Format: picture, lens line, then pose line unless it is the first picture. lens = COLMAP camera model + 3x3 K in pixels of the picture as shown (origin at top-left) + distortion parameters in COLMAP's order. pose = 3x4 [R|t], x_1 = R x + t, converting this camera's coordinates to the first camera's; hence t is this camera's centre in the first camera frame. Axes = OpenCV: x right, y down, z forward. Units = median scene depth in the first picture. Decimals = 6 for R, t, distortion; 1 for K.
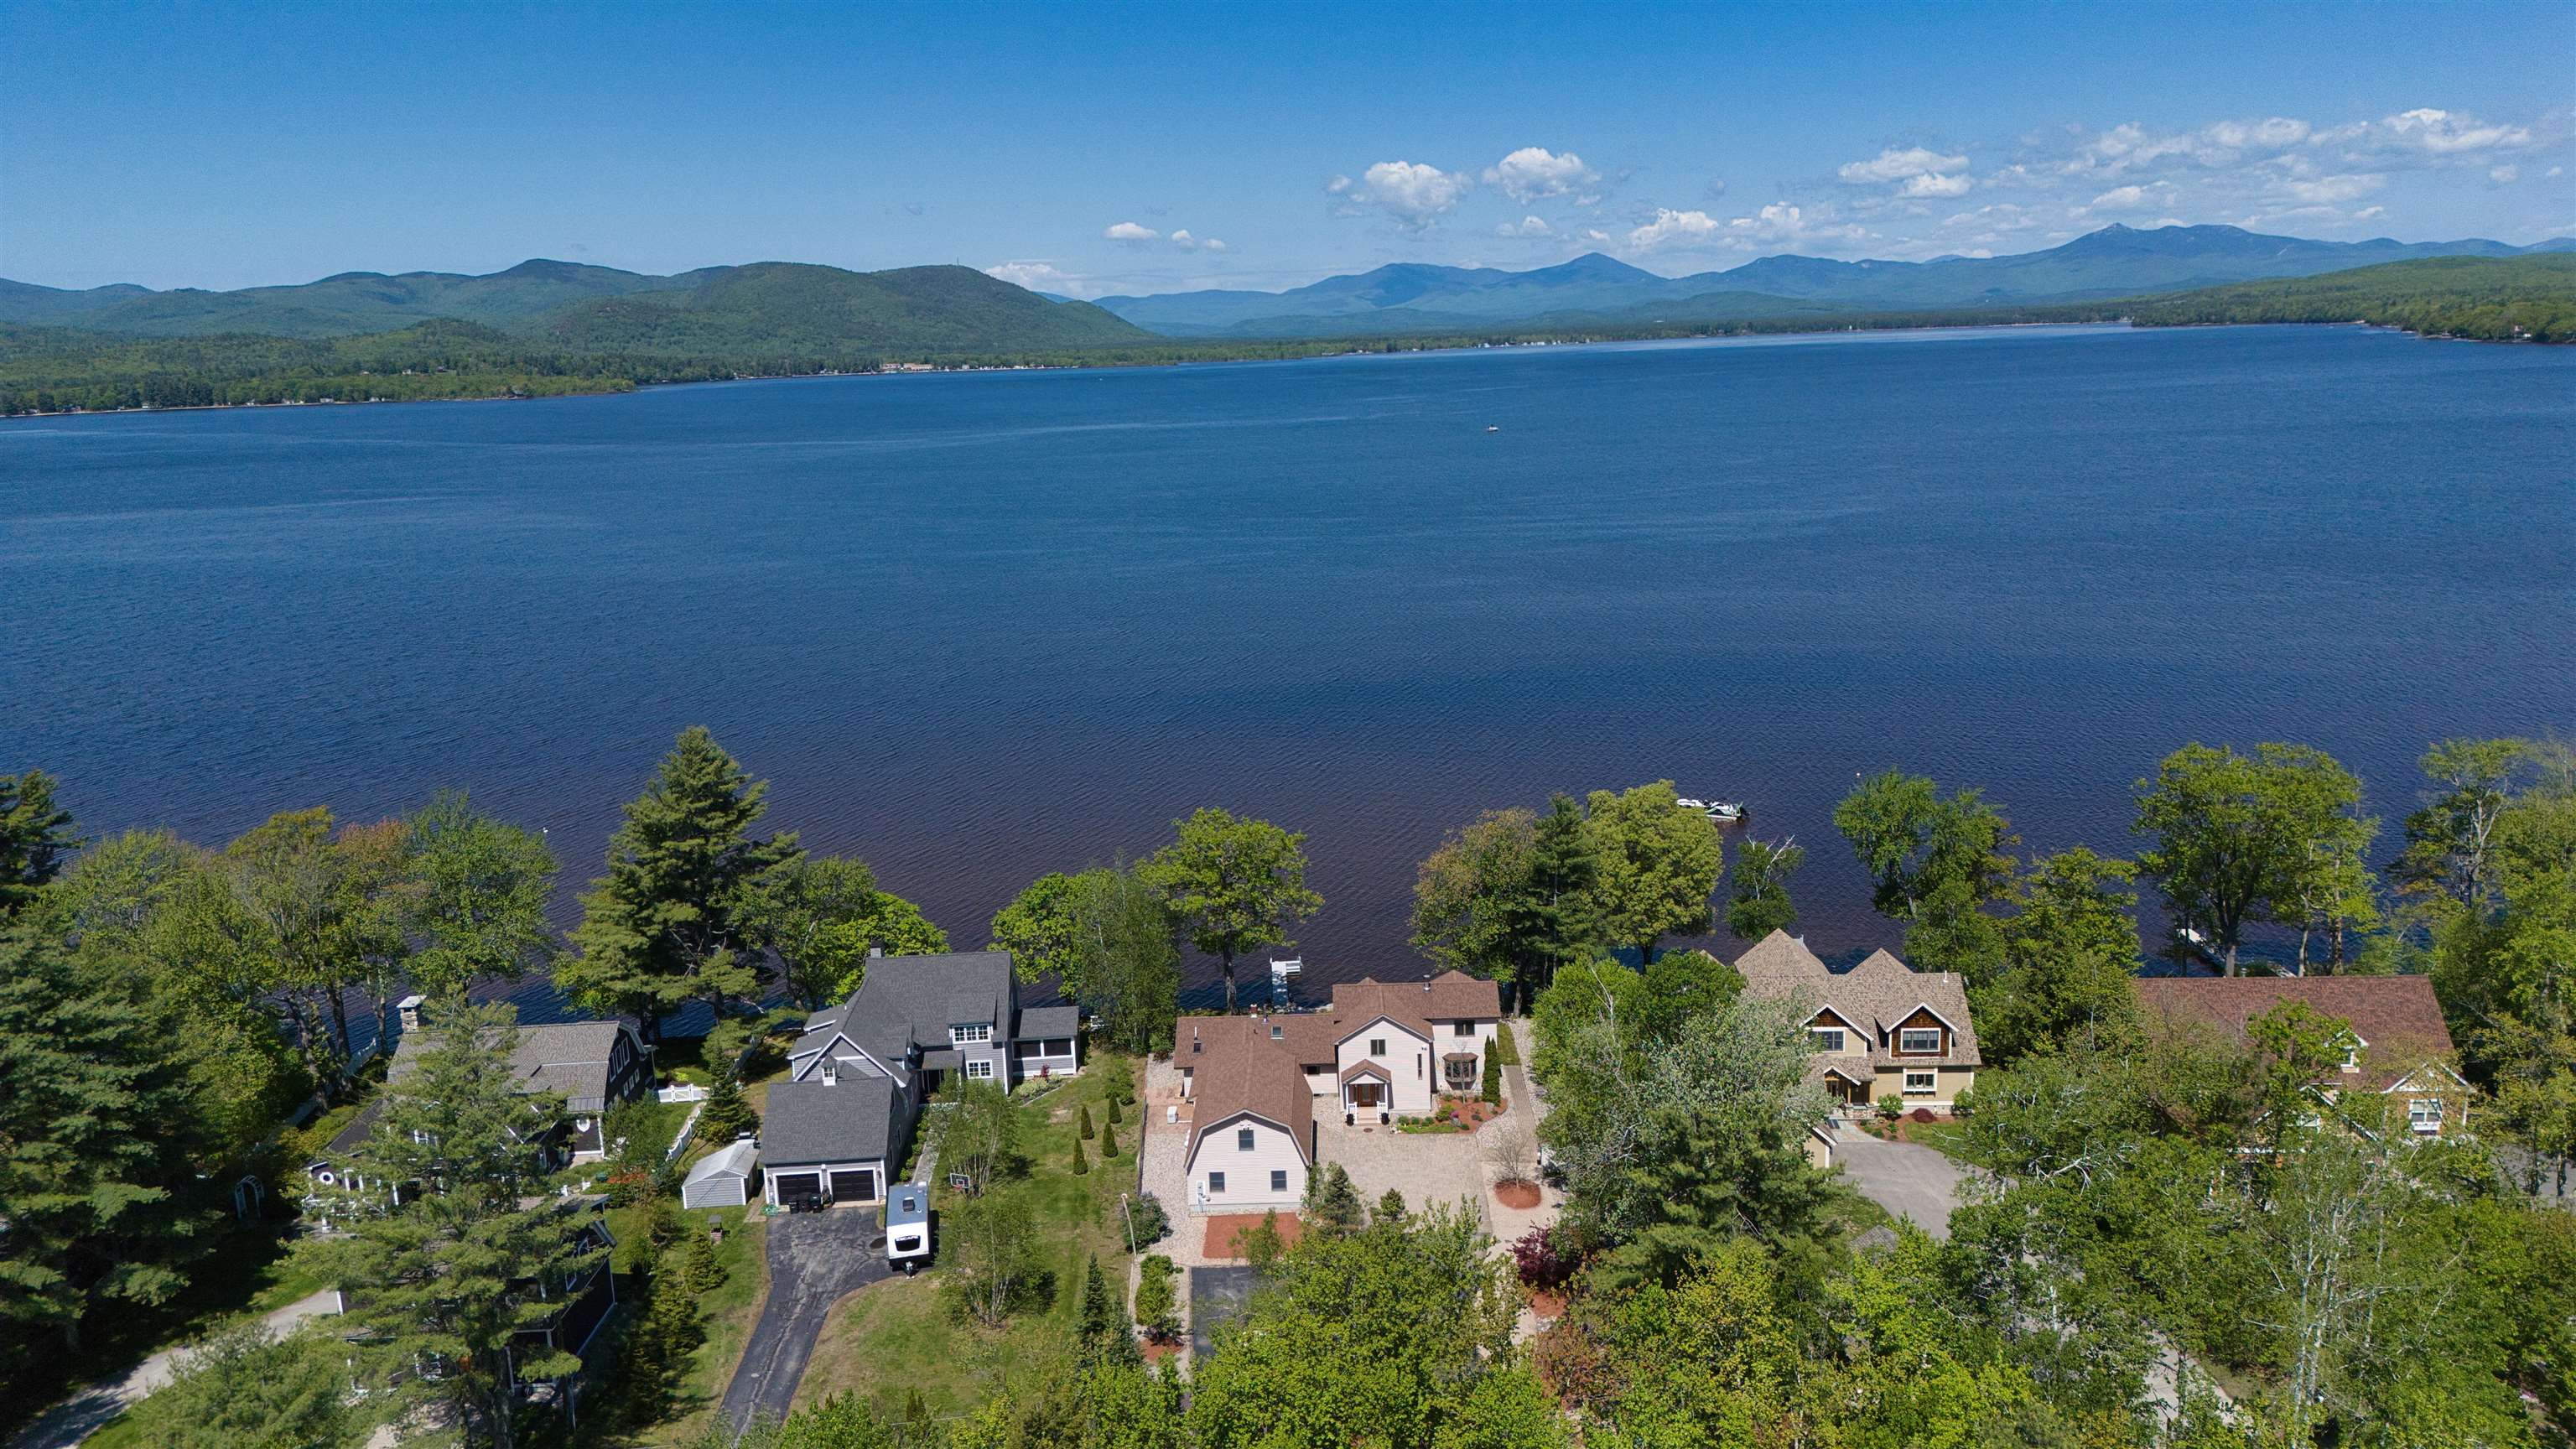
lens RADIAL K [[1826.4, 0, 1295.6], [0, 1826.4, 715.9], [0, 0, 1]] dist [0.087049, -0.085170]
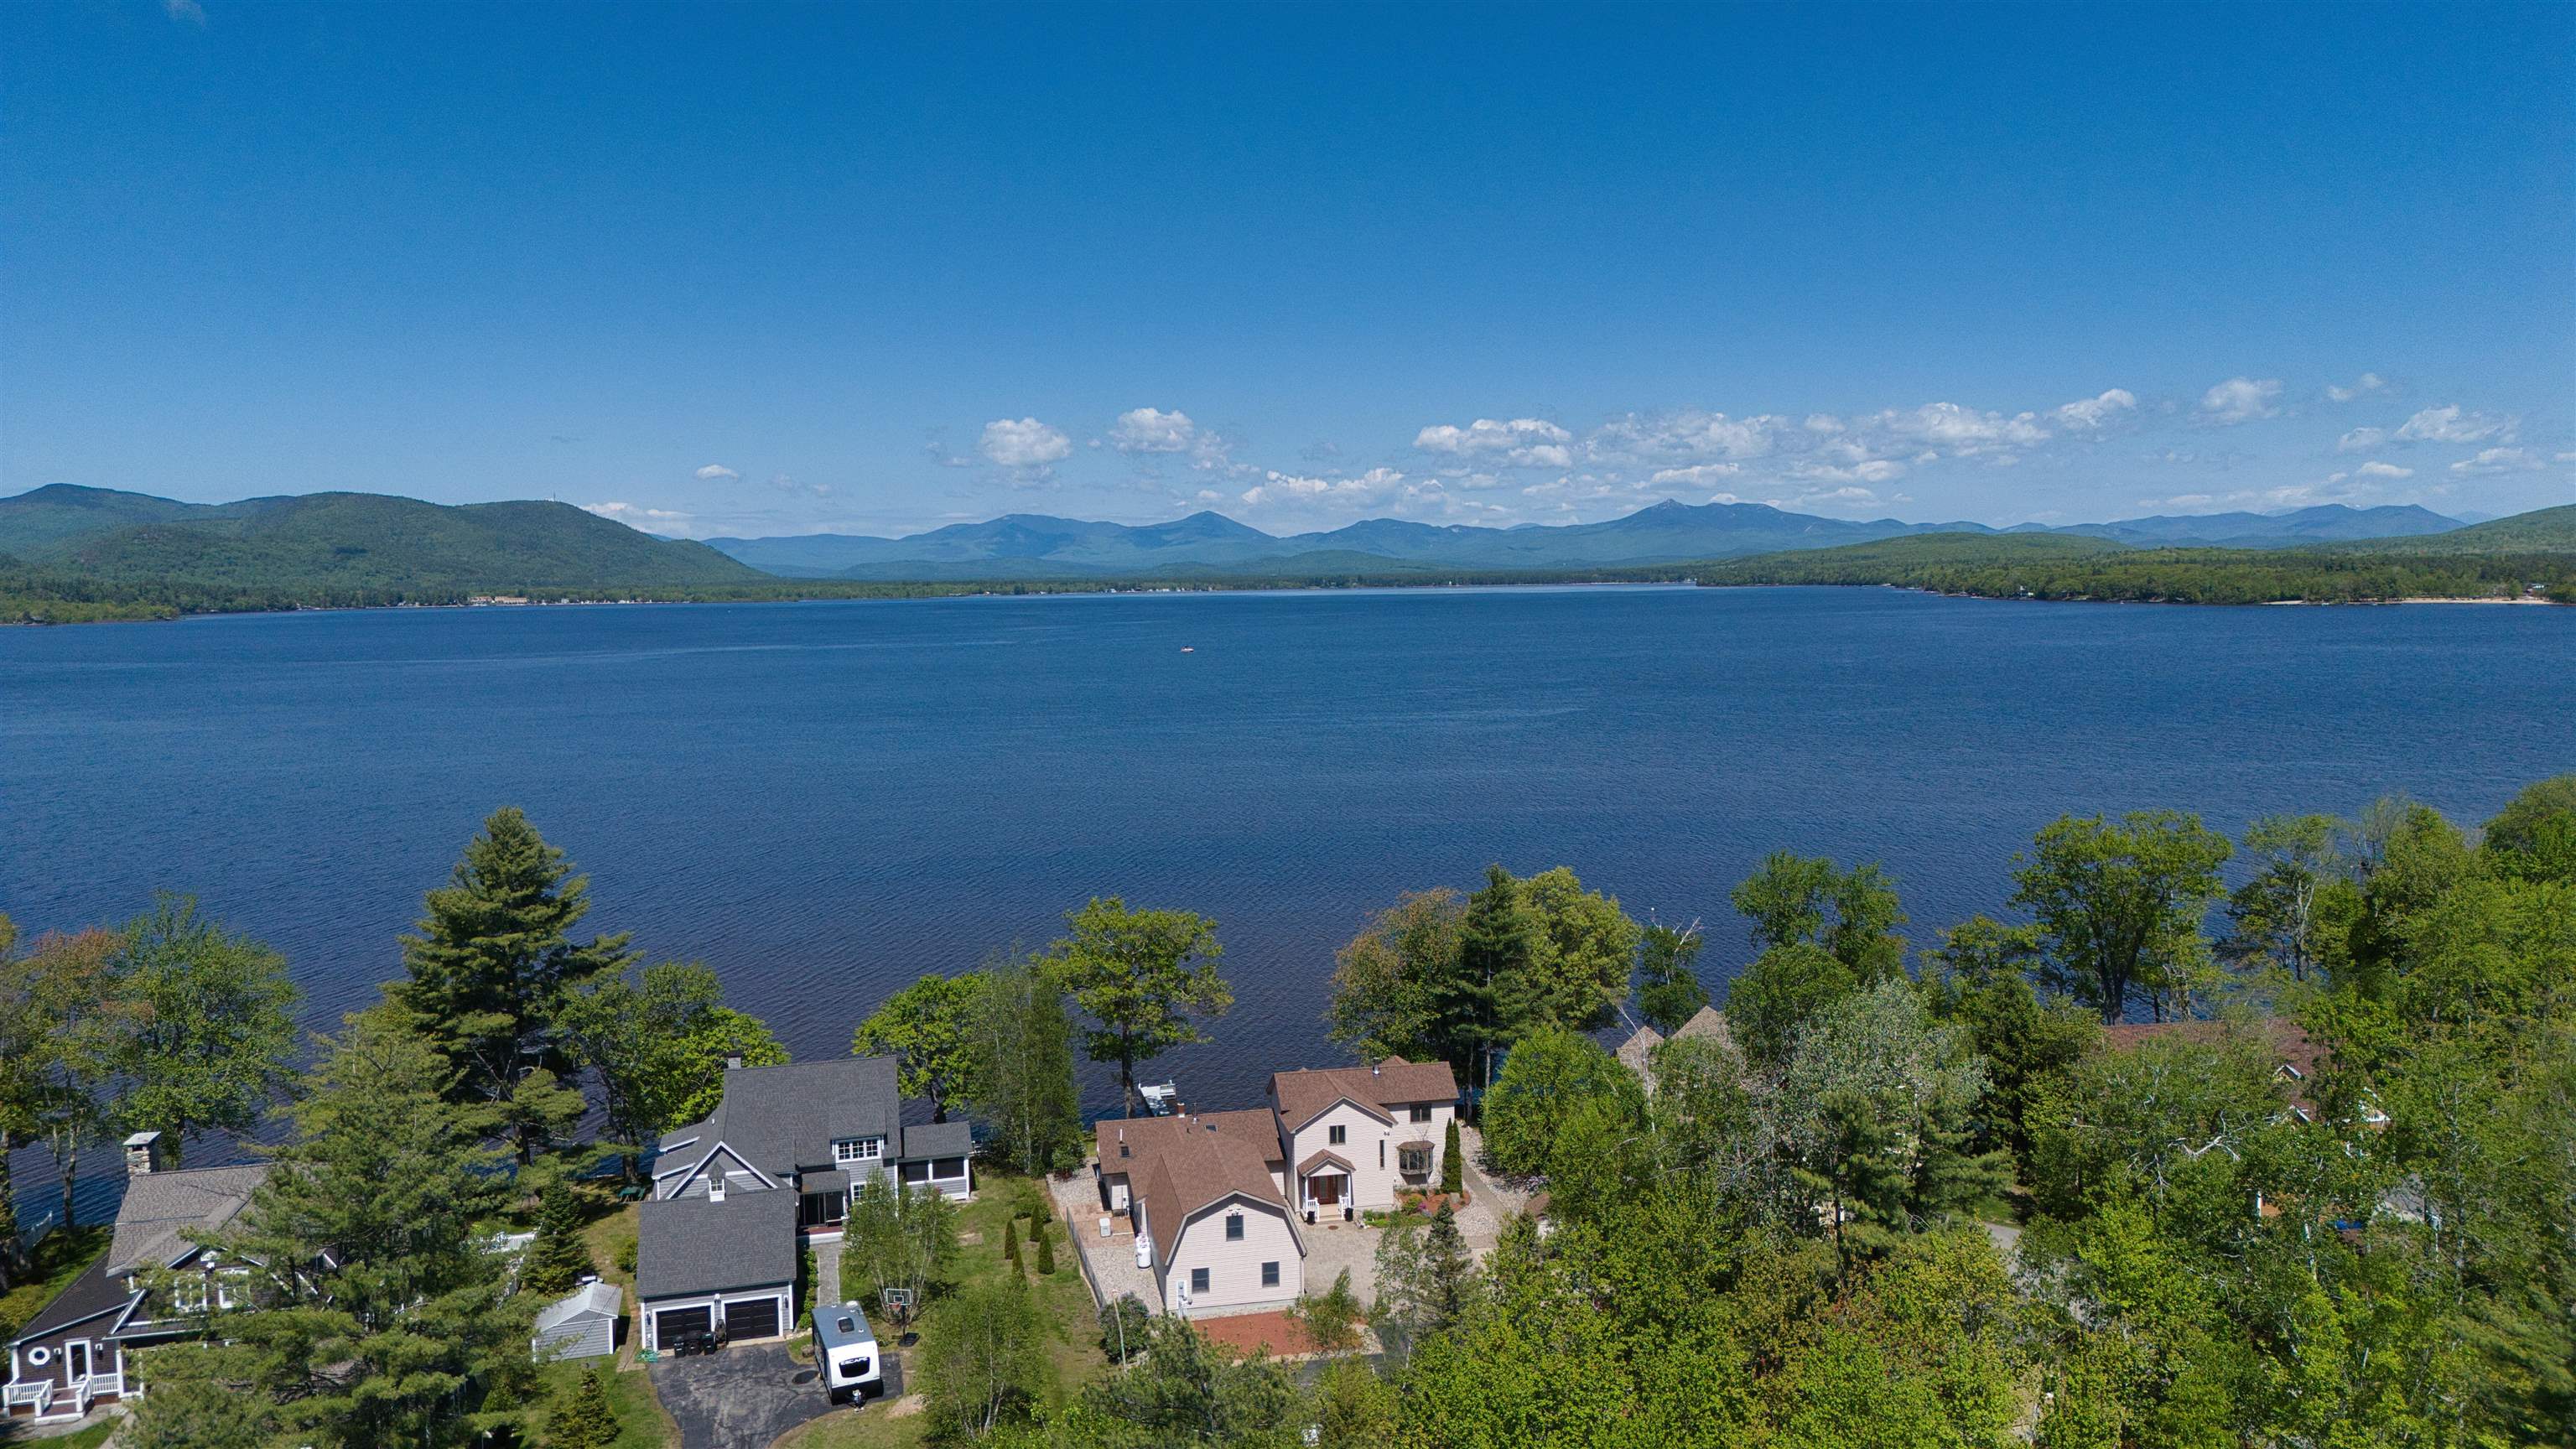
lens RADIAL K [[1823.8, 0, 1292.6], [0, 1823.8, 722.2], [0, 0, 1]] dist [0.074863, -0.067100]
pose [[0.977847, 0.002838, 0.209303, -0.154398], [0.025159, 0.991066, -0.130977, 0.090383], [-0.207805, 0.133341, 0.969039, 0.096168]]
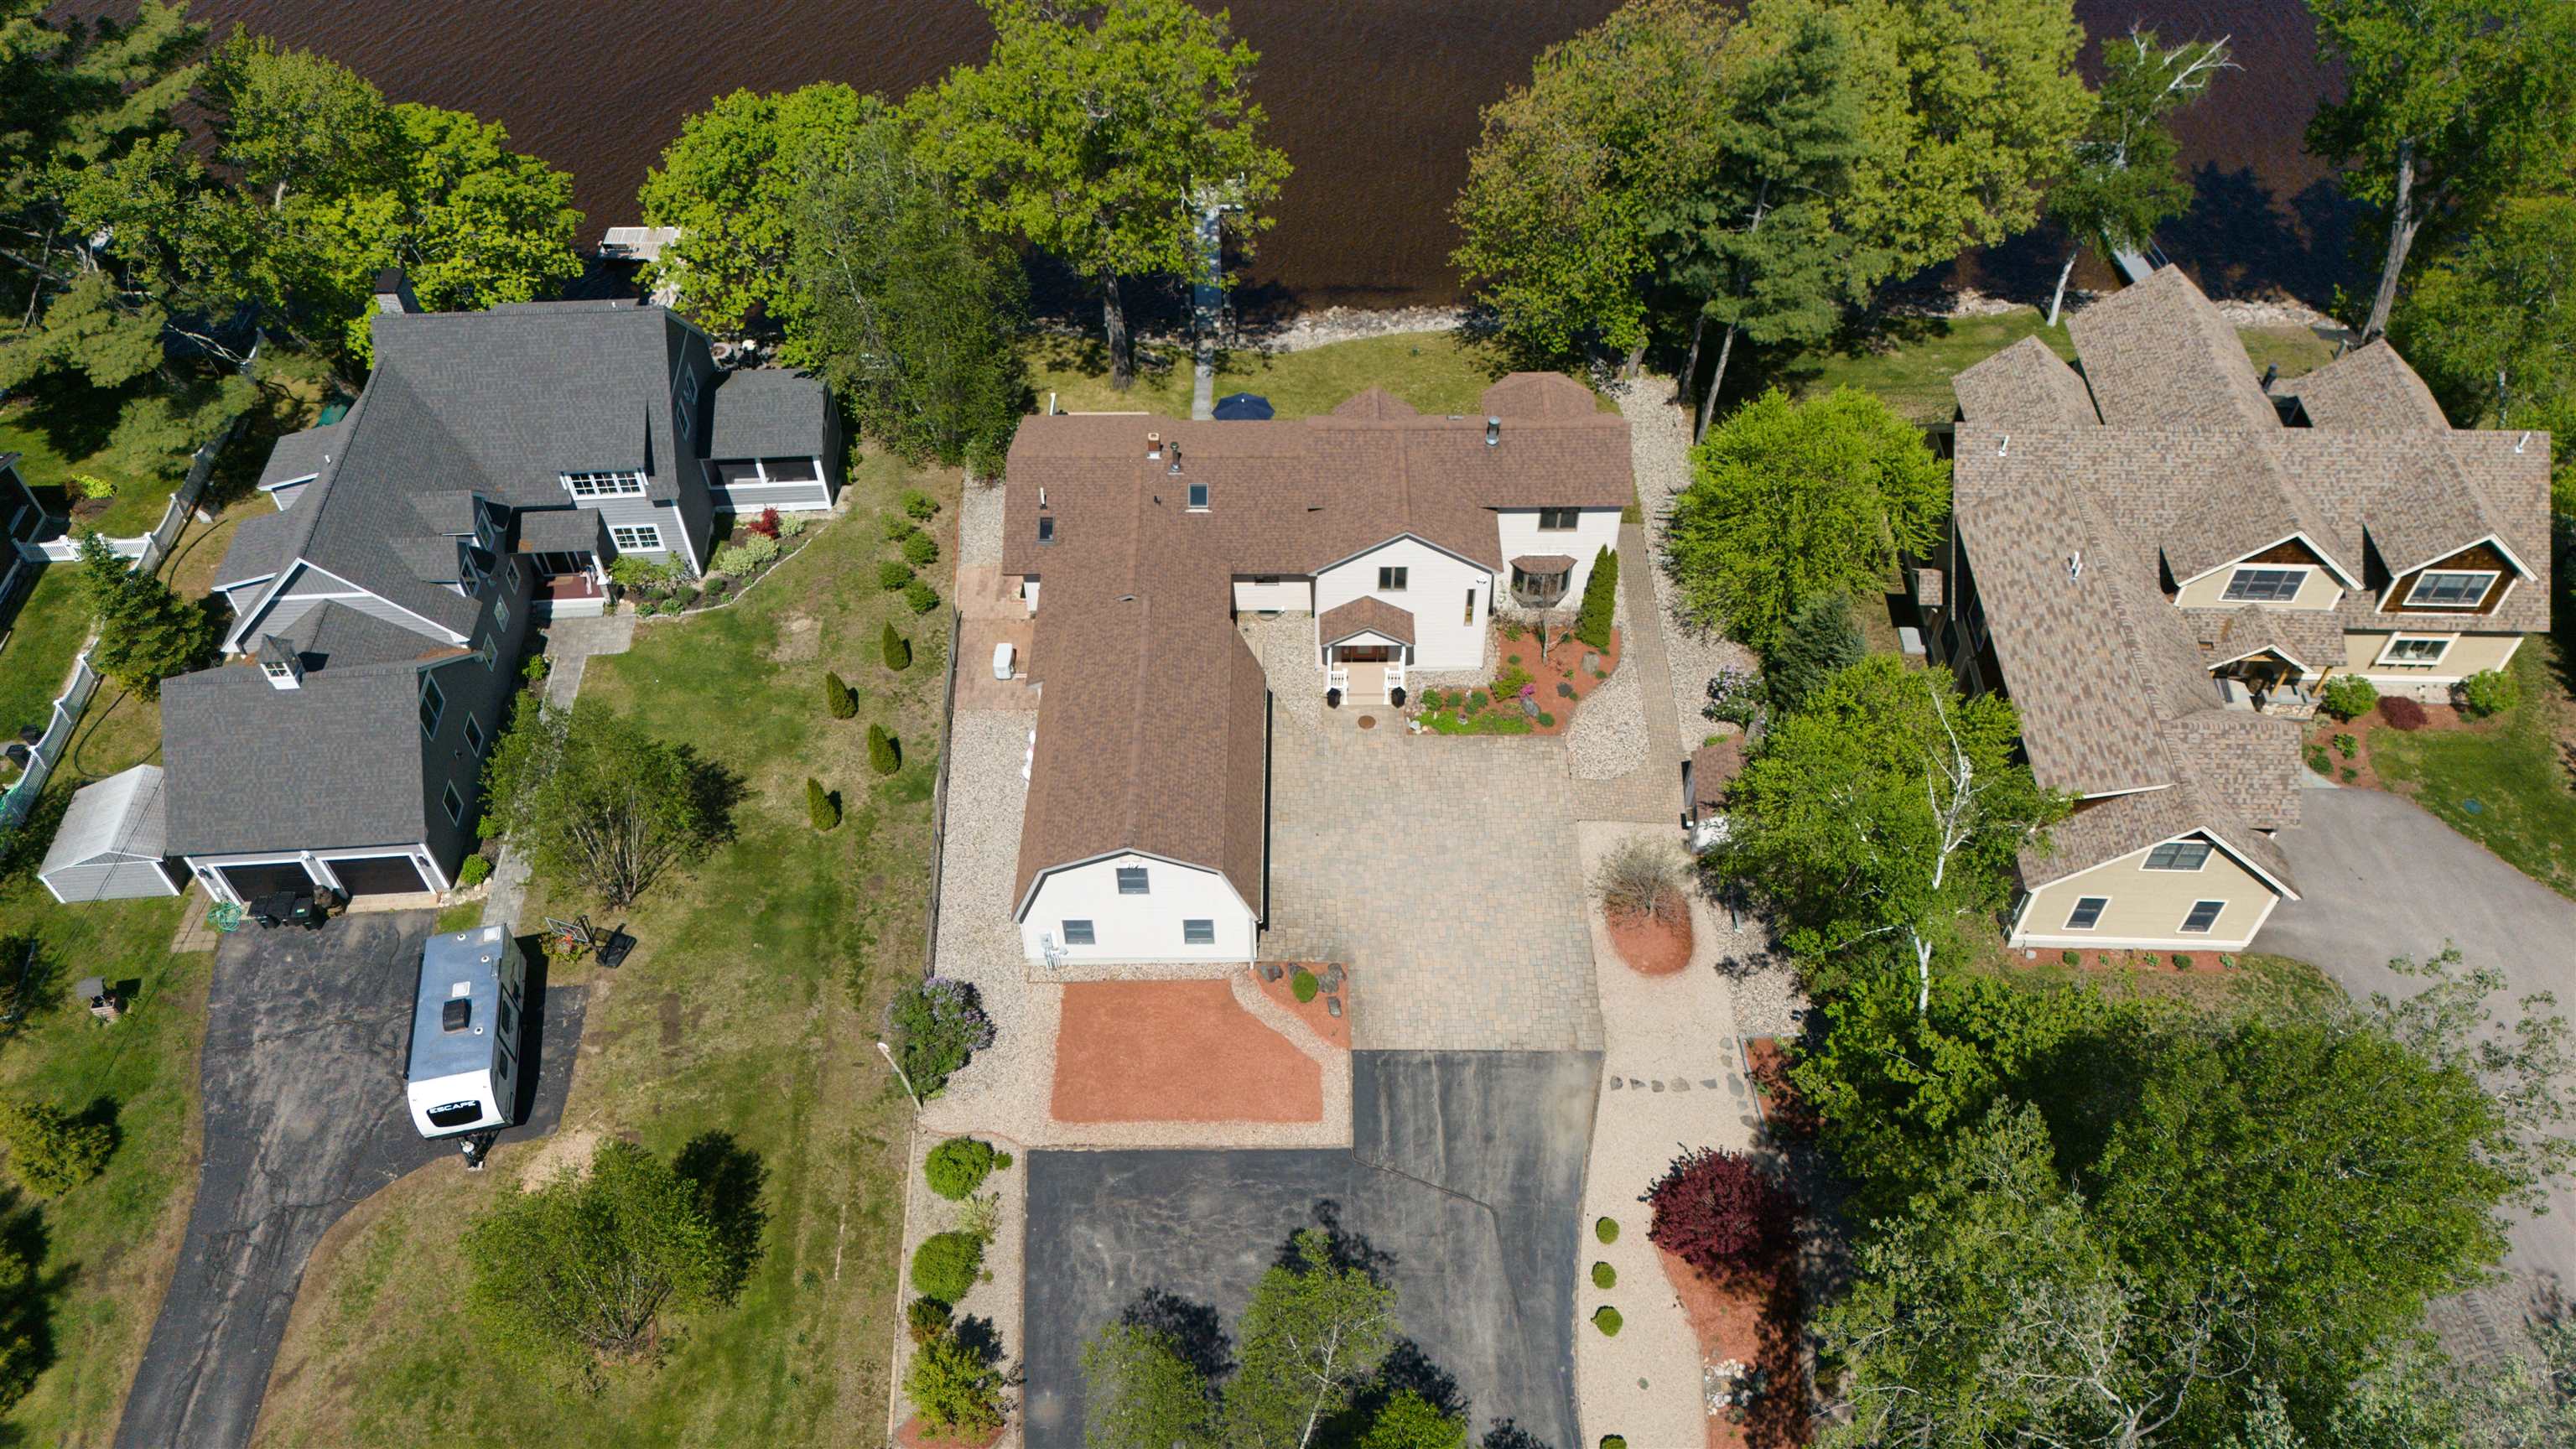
lens RADIAL K [[1823.8, 0, 1292.6], [0, 1823.8, 722.2], [0, 0, 1]] dist [0.074863, -0.067100]
pose [[0.999327, 0.007404, 0.035917, -0.001288], [-0.027313, 0.803834, 0.594226, -0.084584], [-0.024472, -0.594807, 0.803496, 0.524724]]
